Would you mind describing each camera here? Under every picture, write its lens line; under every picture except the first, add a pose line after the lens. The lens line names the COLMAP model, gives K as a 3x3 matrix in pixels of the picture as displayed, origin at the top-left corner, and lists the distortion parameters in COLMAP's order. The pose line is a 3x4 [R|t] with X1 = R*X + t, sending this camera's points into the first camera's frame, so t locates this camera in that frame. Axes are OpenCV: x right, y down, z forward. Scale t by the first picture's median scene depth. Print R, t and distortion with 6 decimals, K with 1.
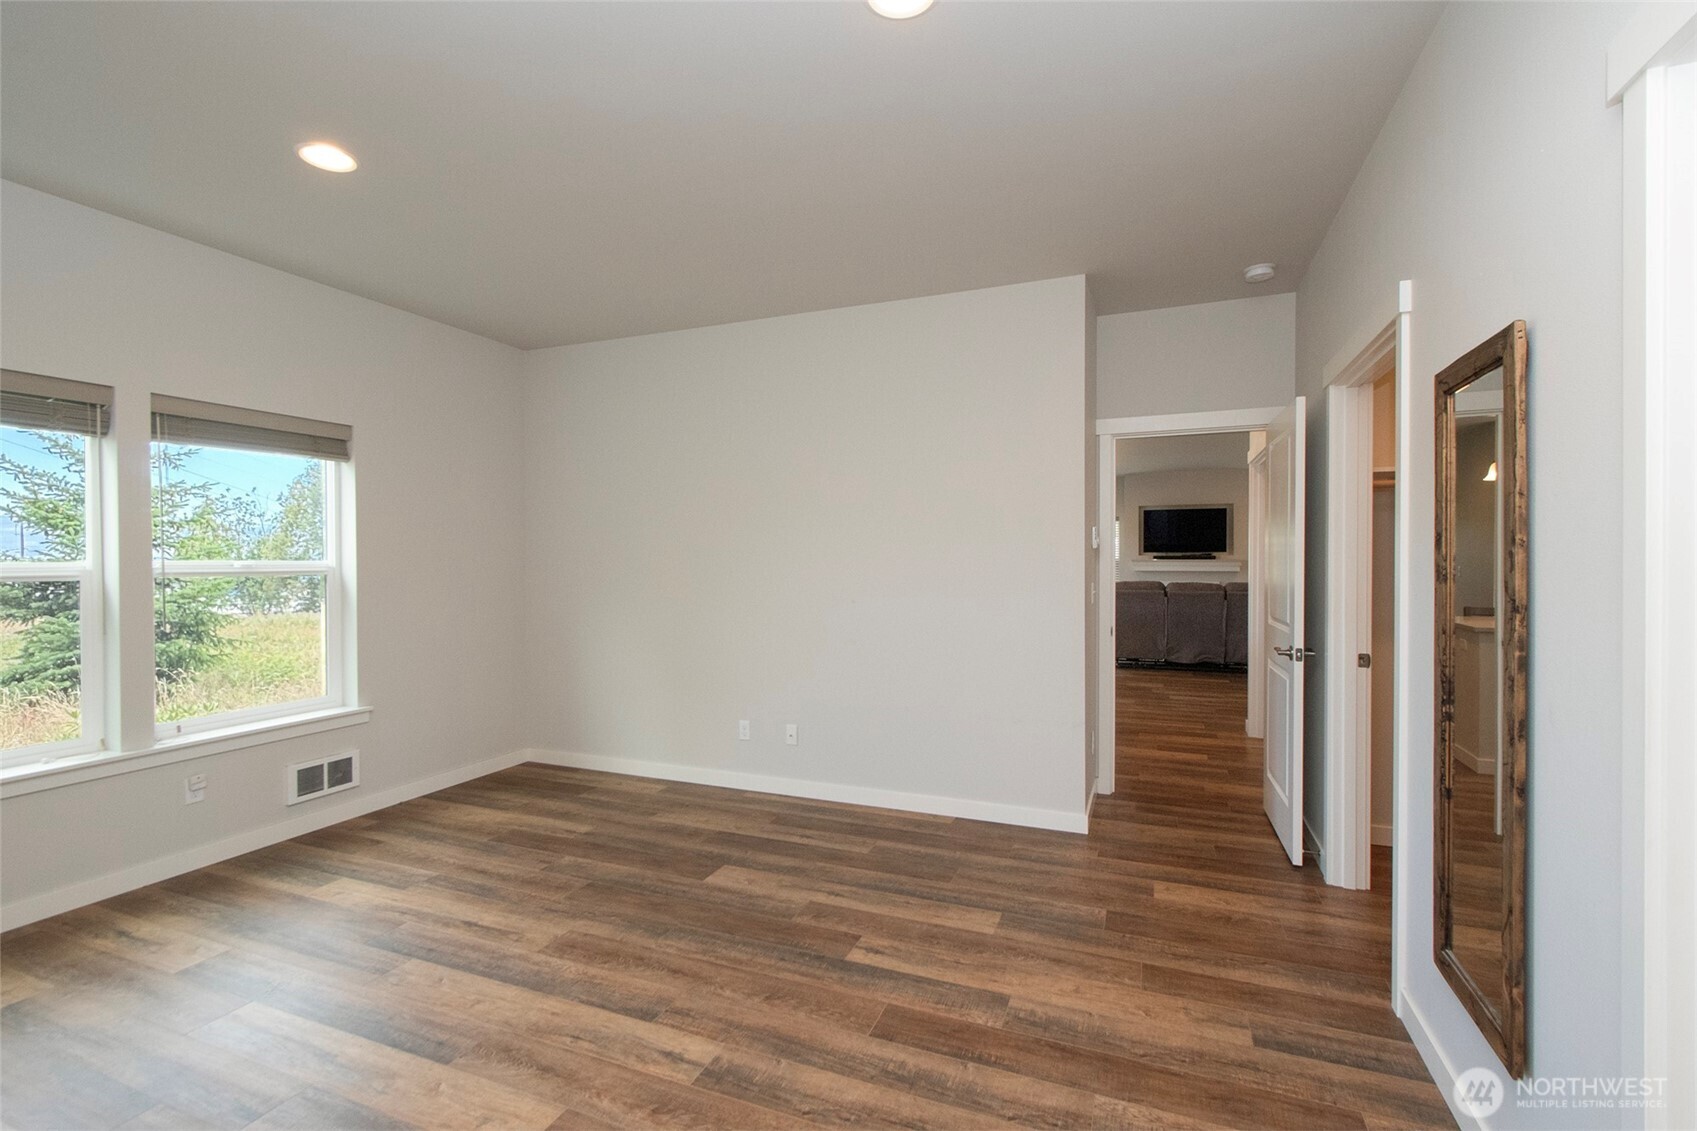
lens RADIAL K [[754.7, 0, 837.7], [0, 754.7, 570.9], [0, 0, 1]] dist [0.001478, 0.000335]
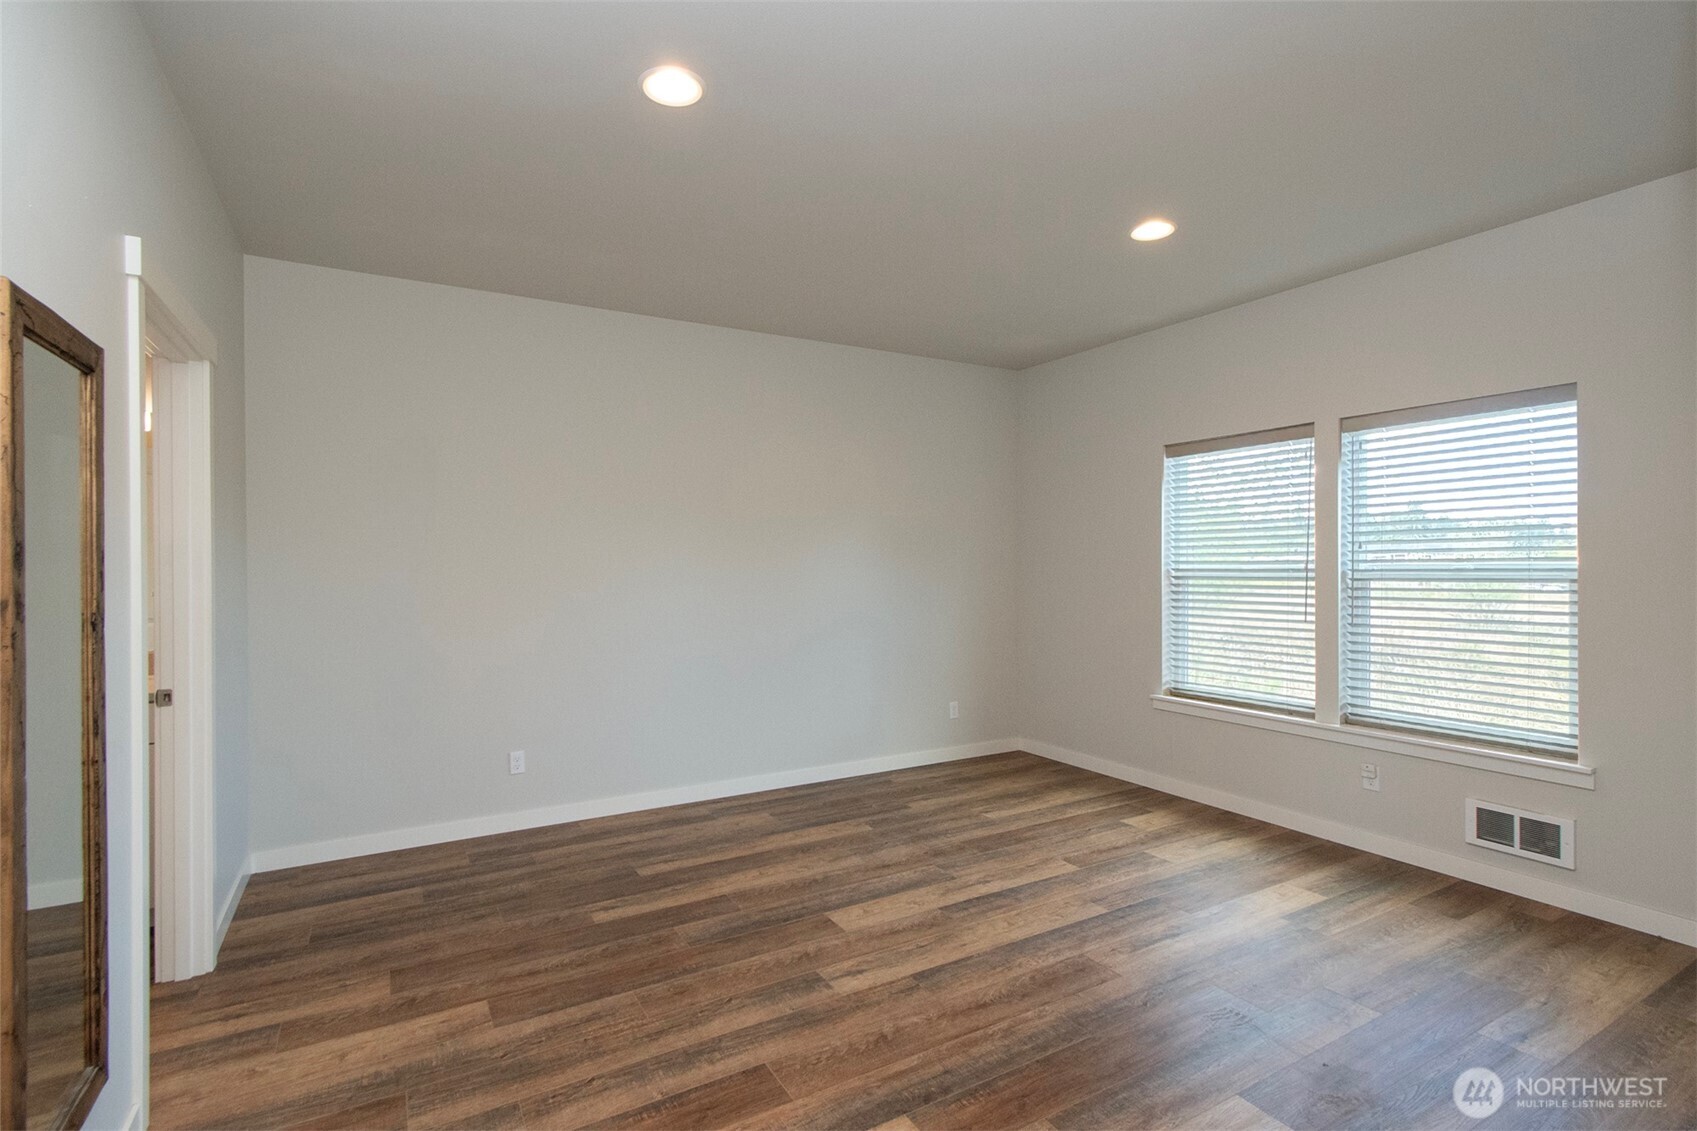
lens RADIAL K [[783.9, 0, 822.8], [0, 783.9, 562.4], [0, 0, 1]] dist [0.001282, -0.000212]
pose [[-0.615440, 0.006509, -0.788157, 0.552849], [-0.006539, 0.999889, 0.013364, -0.027876], [0.788156, 0.013379, -0.615330, 1.178472]]
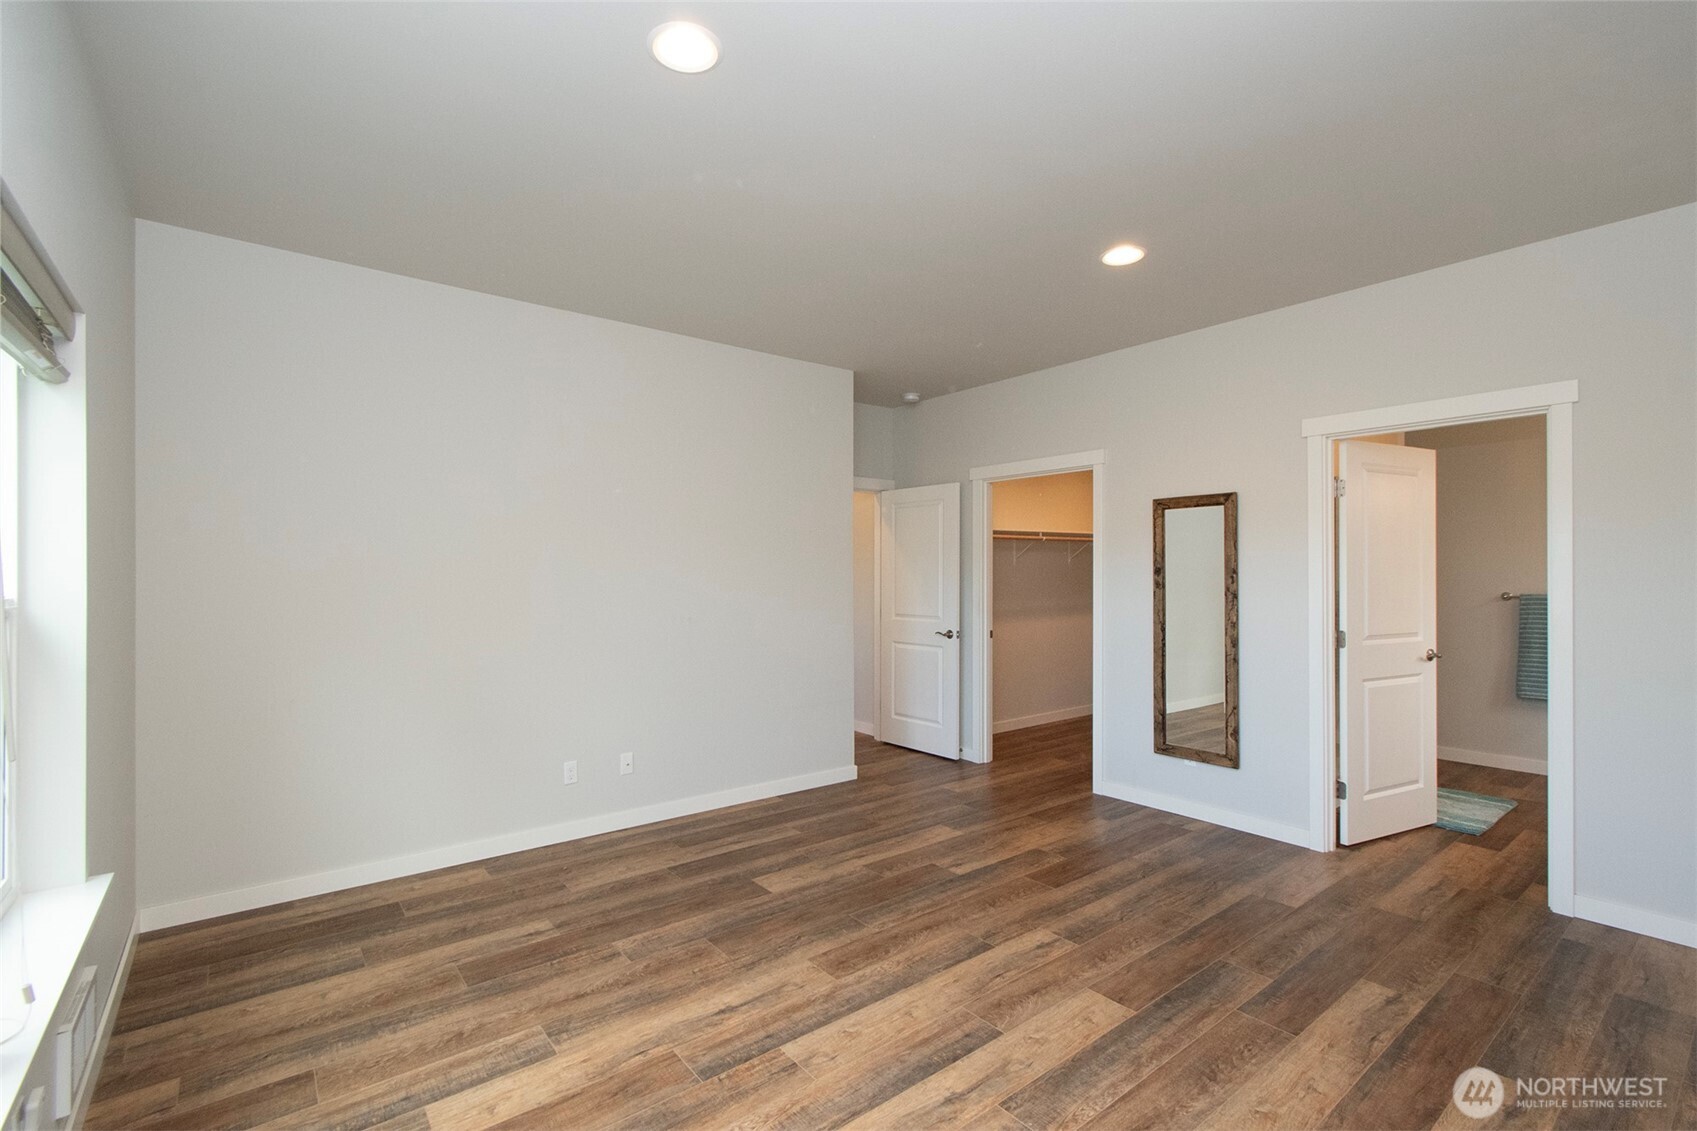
lens RADIAL K [[758.1, 0, 814.0], [0, 758.1, 571.9], [0, 0, 1]] dist [0.003352, -0.000346]
pose [[0.507867, 0.003460, 0.861429, -1.093991], [0.013035, 0.999847, -0.011700, -0.013909], [-0.861337, 0.017171, 0.507744, 0.442108]]
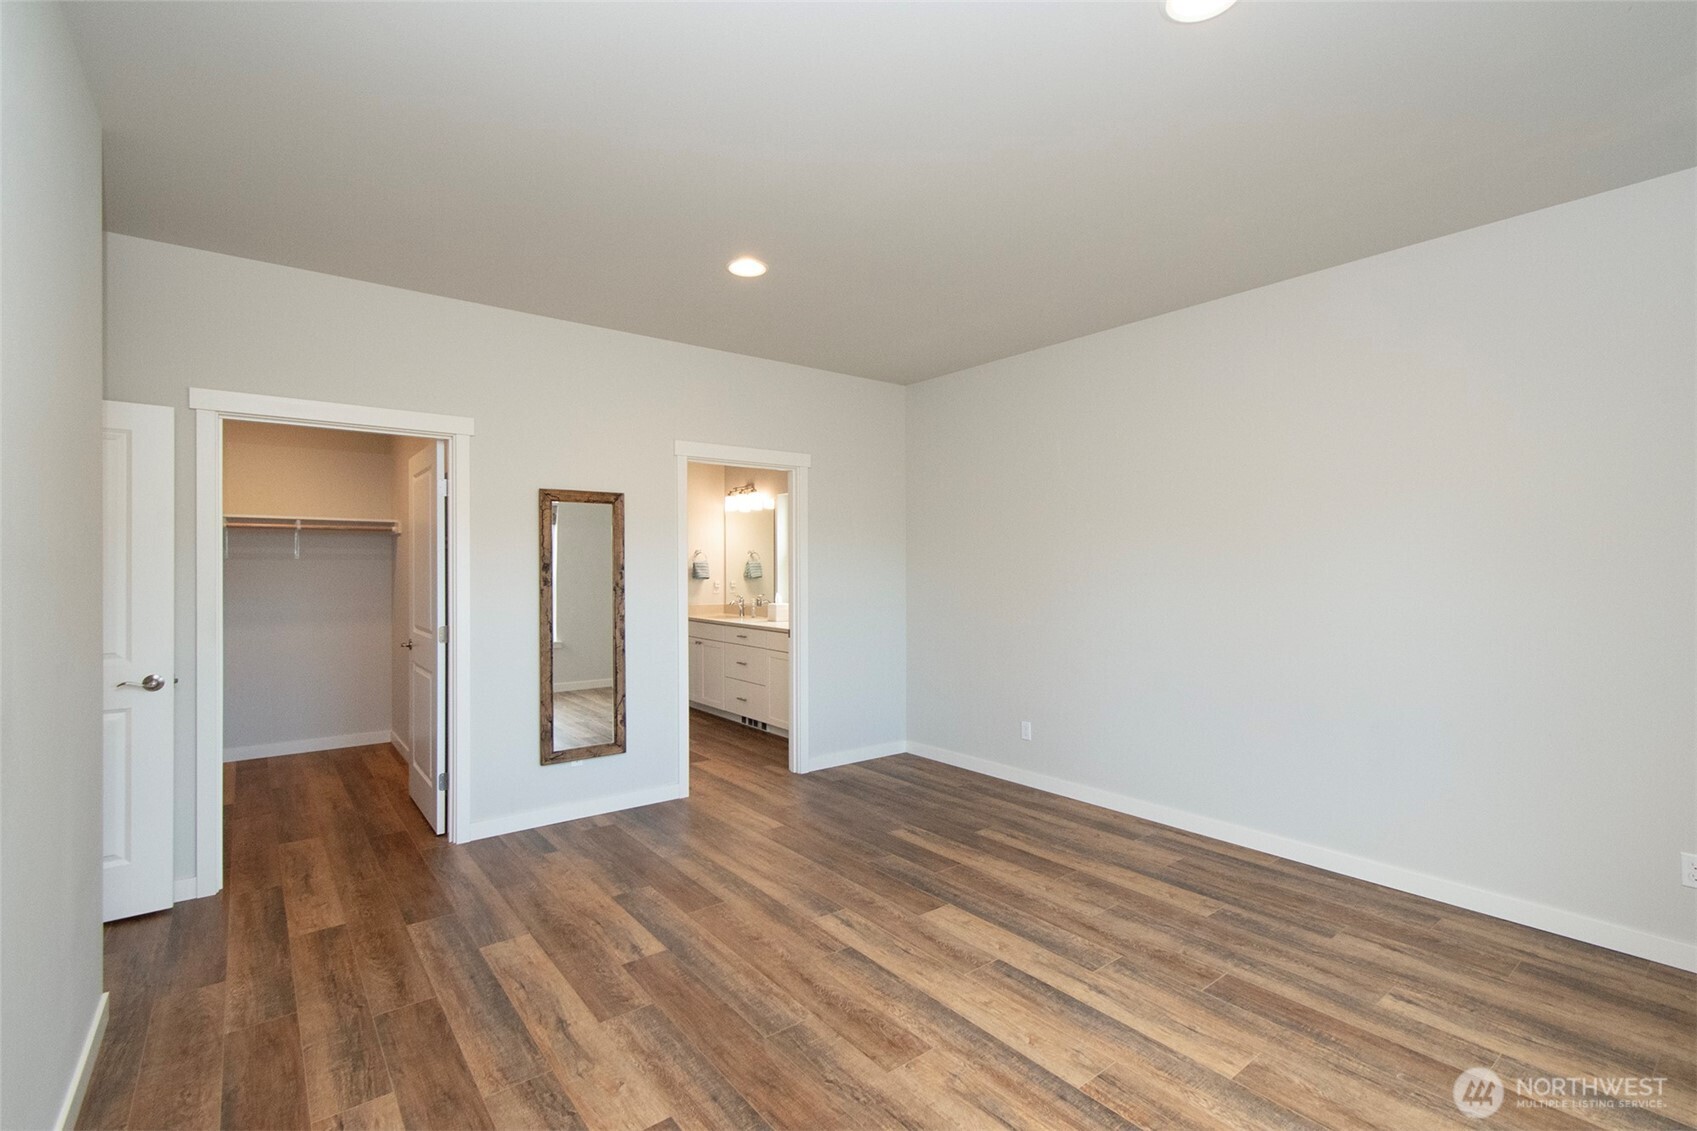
lens RADIAL K [[764.9, 0, 848.5], [0, 764.9, 565.5], [0, 0, 1]] dist [0.001510, -0.000037]
pose [[-0.873284, 0.006274, 0.487170, -0.632439], [0.012668, 0.999871, 0.009832, -0.033421], [-0.487046, 0.014758, -0.873252, 1.531444]]
